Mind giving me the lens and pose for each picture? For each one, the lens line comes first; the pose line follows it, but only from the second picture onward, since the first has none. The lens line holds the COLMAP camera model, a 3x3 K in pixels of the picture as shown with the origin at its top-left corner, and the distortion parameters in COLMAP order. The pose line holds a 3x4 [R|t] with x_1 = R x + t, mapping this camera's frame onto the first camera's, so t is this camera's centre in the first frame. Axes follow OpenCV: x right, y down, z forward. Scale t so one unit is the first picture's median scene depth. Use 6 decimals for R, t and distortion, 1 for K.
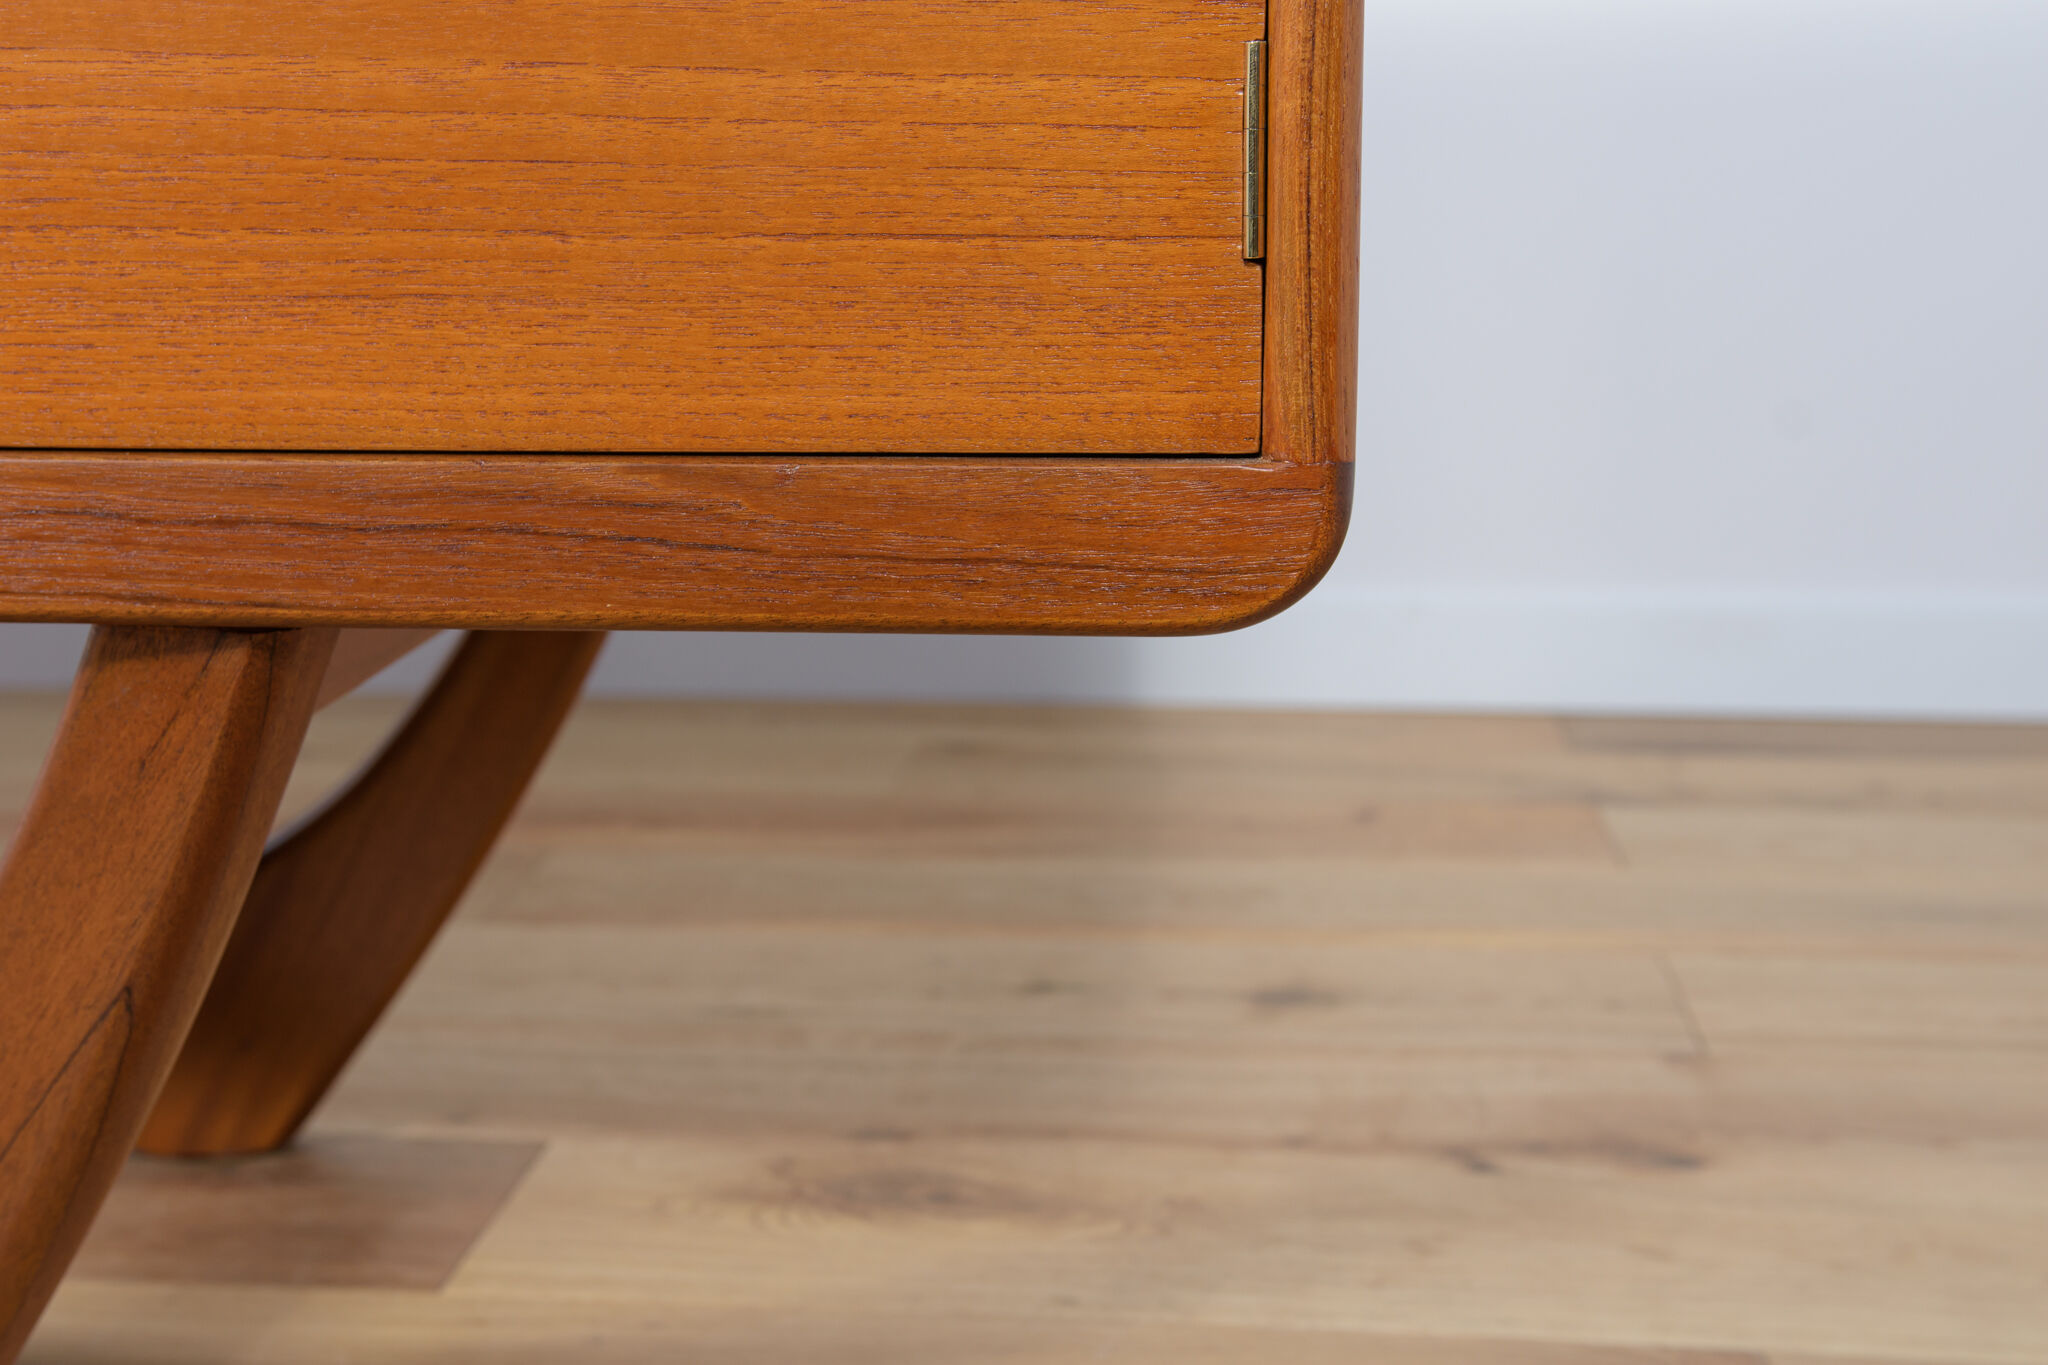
lens RADIAL K [[2693.6, 0, 1004.4], [0, 2693.6, 731.7], [0, 0, 1]] dist [0.068096, 0.000000]
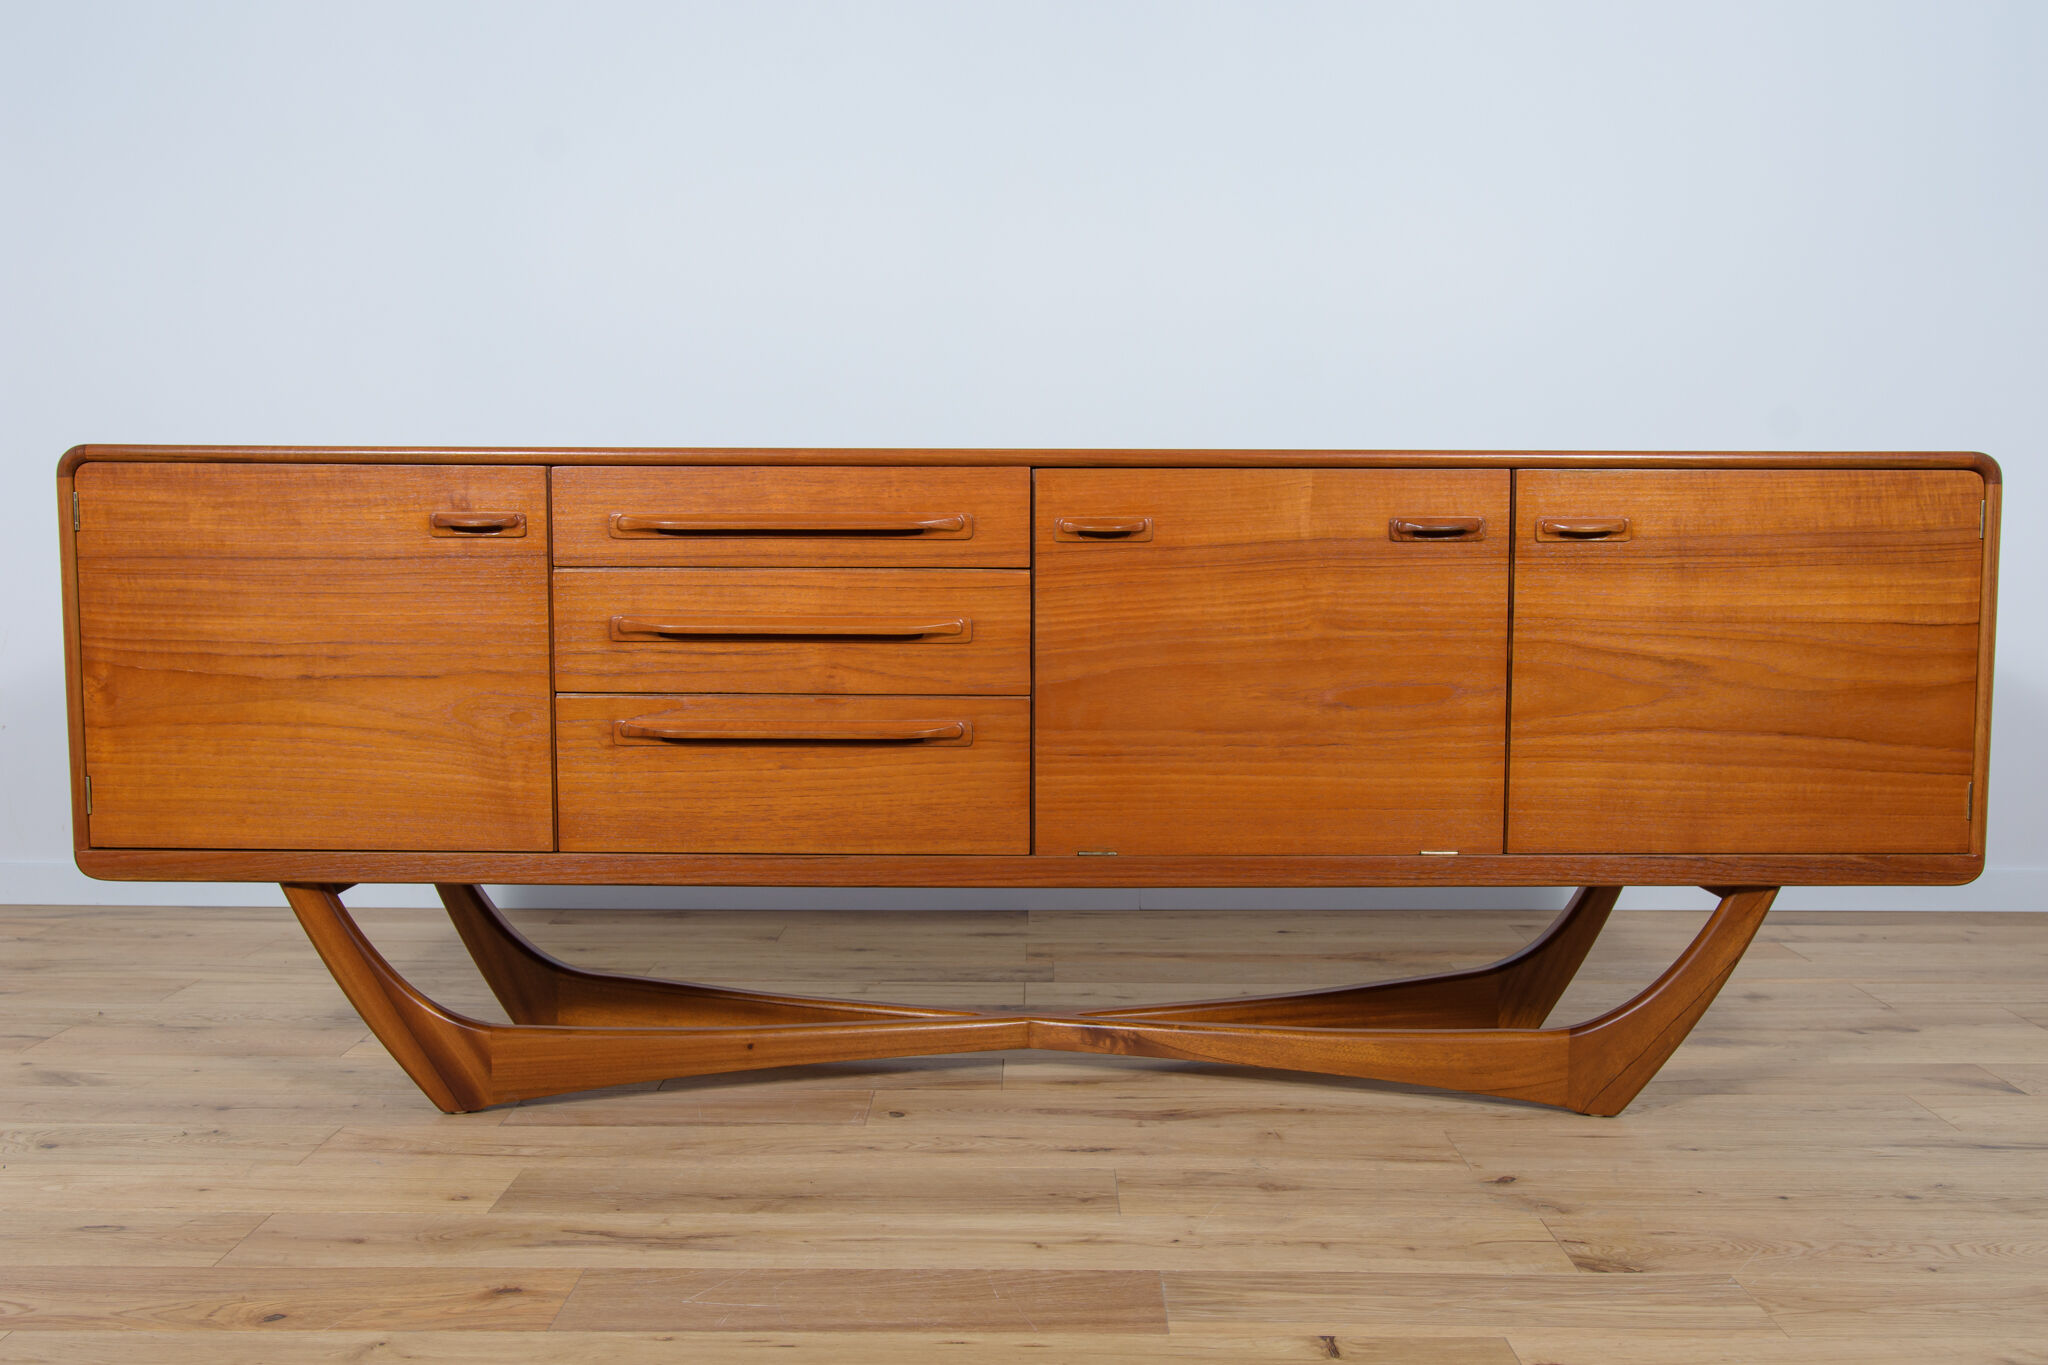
lens RADIAL K [[1730.9, 0, 1026.4], [0, 1730.9, 692.3], [0, 0, 1]] dist [-0.047187, 0.030844]
pose [[0.997197, 0.002375, 0.074789, -1.100054], [0.008804, 0.988829, -0.148795, 0.040190], [-0.074307, 0.149036, 0.986036, -1.237851]]
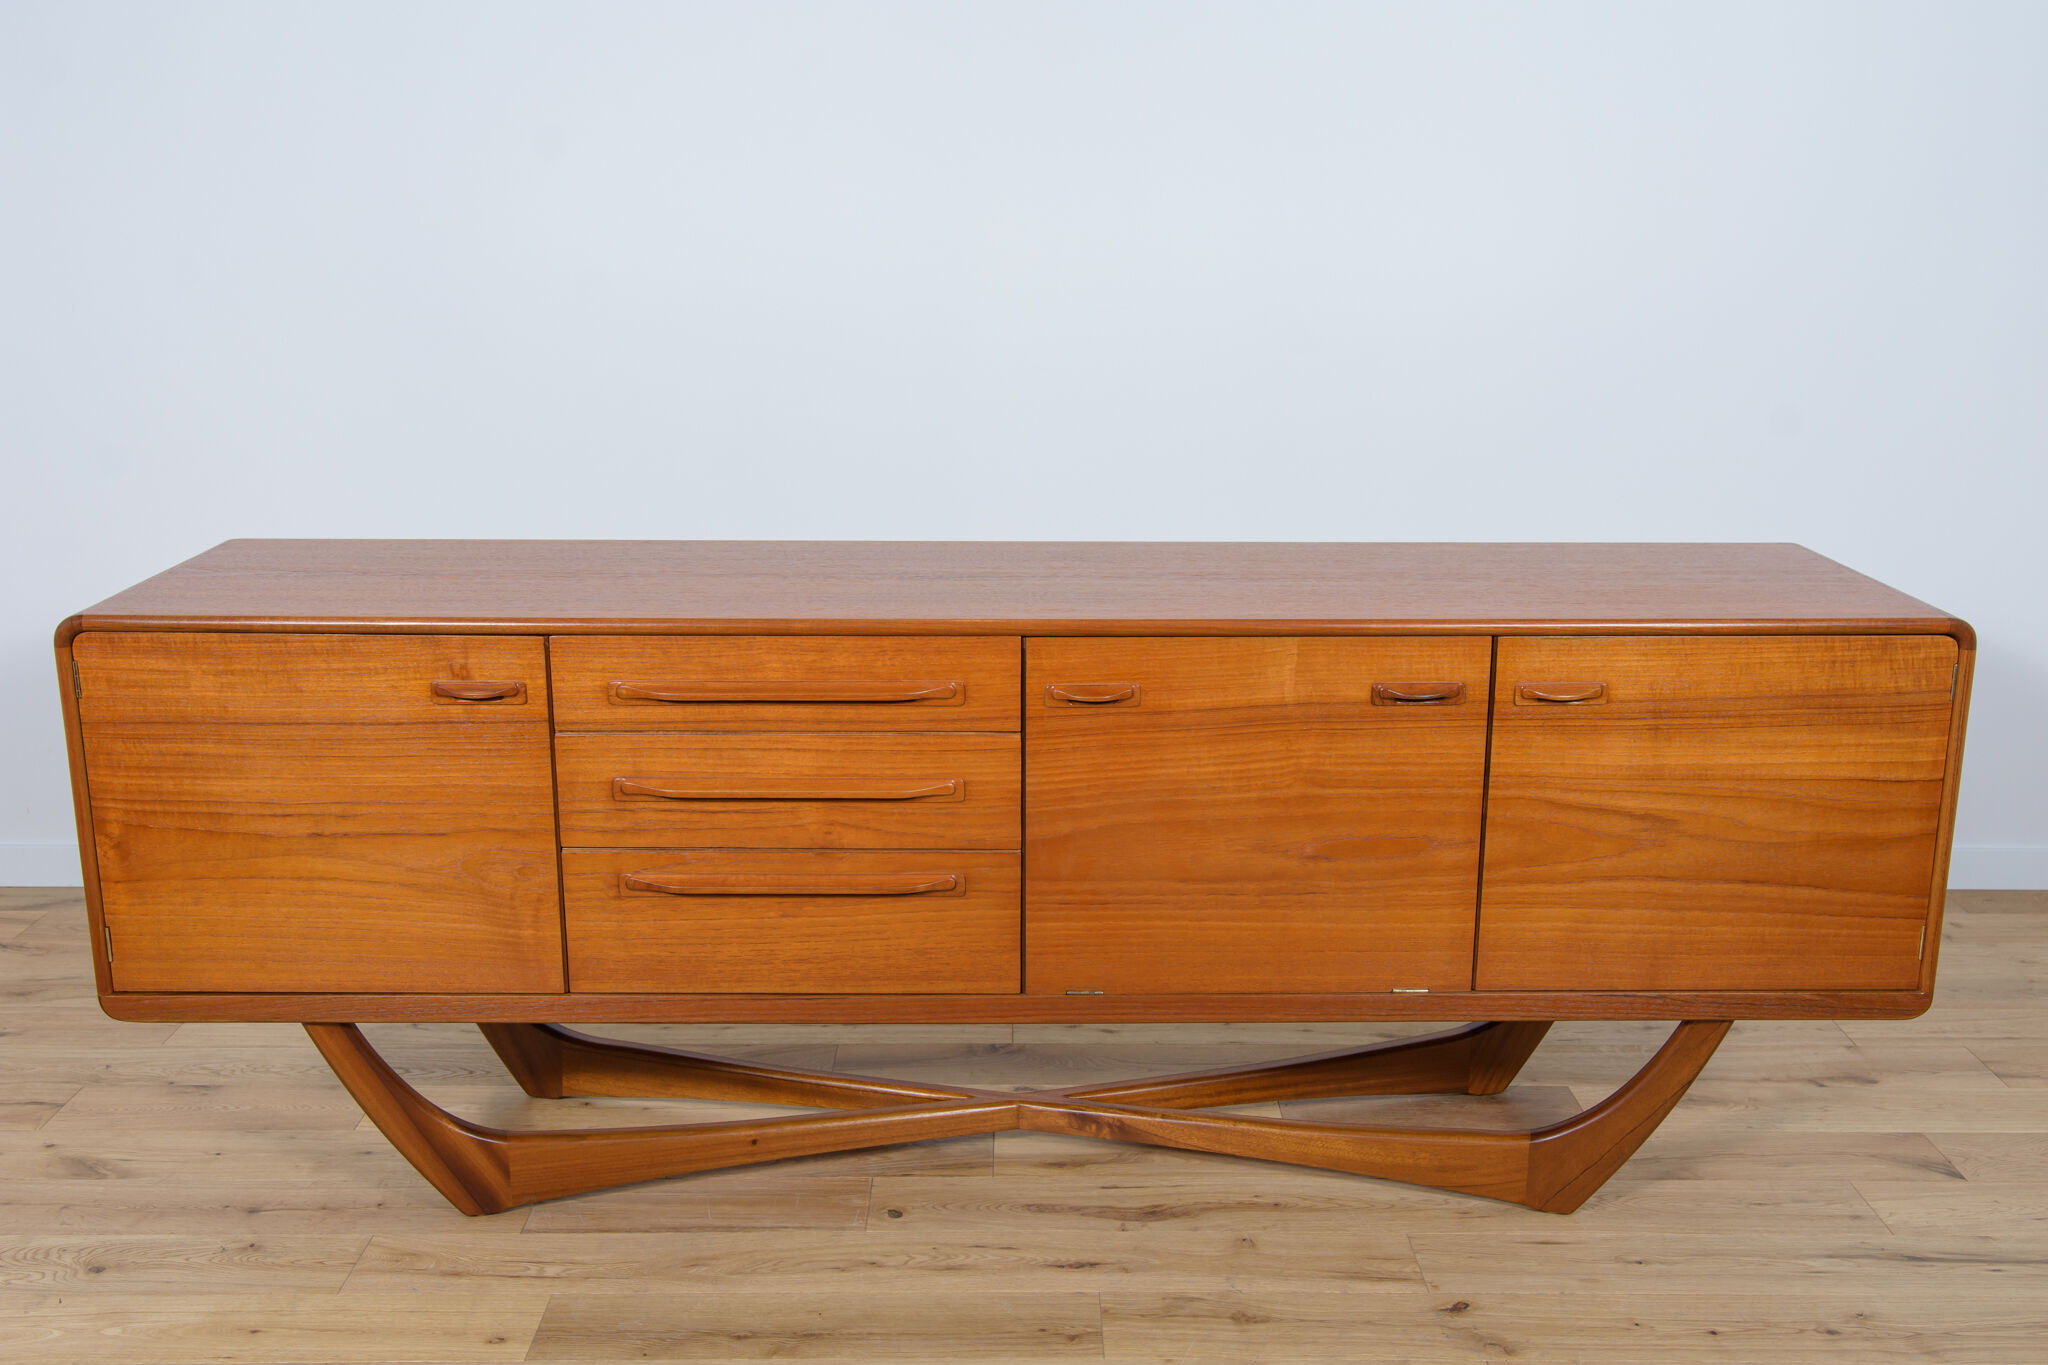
lens RADIAL K [[1901.3, 0, 1023.2], [0, 1901.3, 679.8], [0, 0, 1]] dist [-0.009657, 0.000000]
pose [[0.996361, -0.011006, 0.084515, -1.131027], [0.010160, 0.999894, 0.010426, -0.435457], [-0.084621, -0.009529, 0.996368, -1.511136]]
